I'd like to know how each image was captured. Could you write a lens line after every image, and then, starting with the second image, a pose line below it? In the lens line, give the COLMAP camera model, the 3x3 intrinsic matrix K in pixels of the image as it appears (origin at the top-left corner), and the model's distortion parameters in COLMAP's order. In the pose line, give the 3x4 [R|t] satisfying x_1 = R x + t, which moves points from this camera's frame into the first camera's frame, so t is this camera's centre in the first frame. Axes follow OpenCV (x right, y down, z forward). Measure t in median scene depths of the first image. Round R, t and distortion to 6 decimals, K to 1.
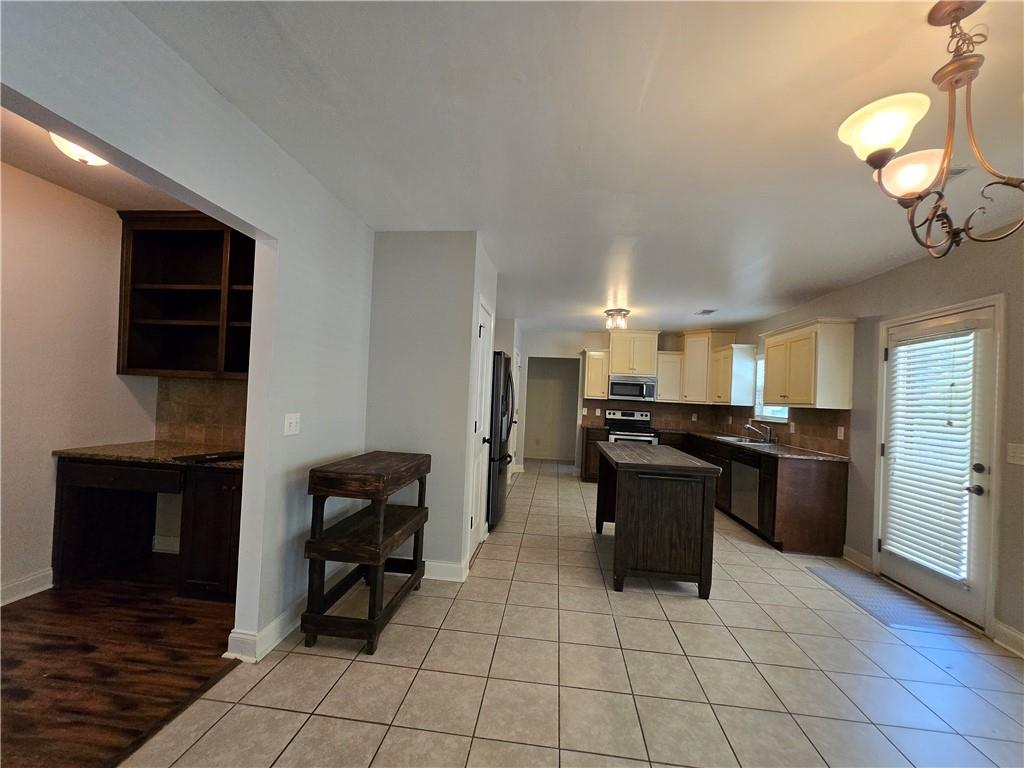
lens RADIAL K [[399.2, 0, 516.6], [0, 399.2, 377.2], [0, 0, 1]] dist [-0.000093, 0.000222]
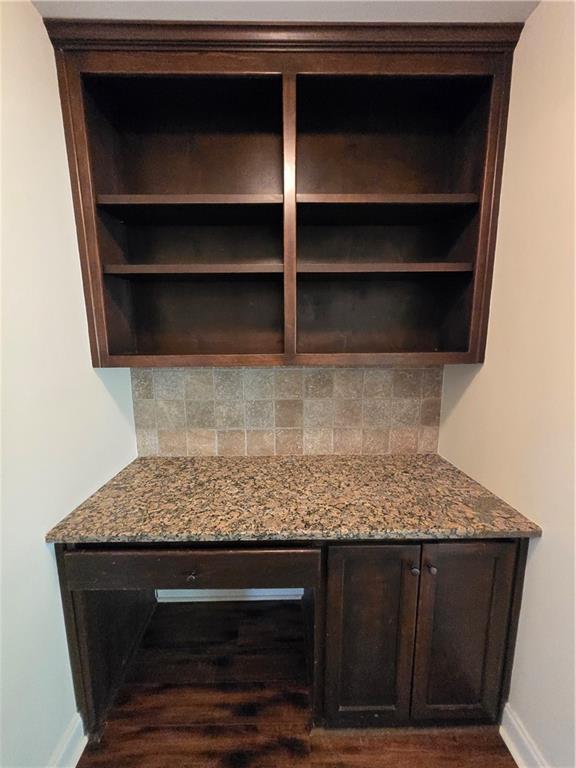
lens RADIAL K [[299.4, 0, 286.0], [0, 299.4, 380.8], [0, 0, 1]] dist [-0.000093, 0.000222]
pose [[0.992136, -0.060725, 0.109448, -0.593176], [0.040578, 0.983249, 0.177695, -0.039915], [-0.118405, -0.171856, 0.977980, 0.418118]]
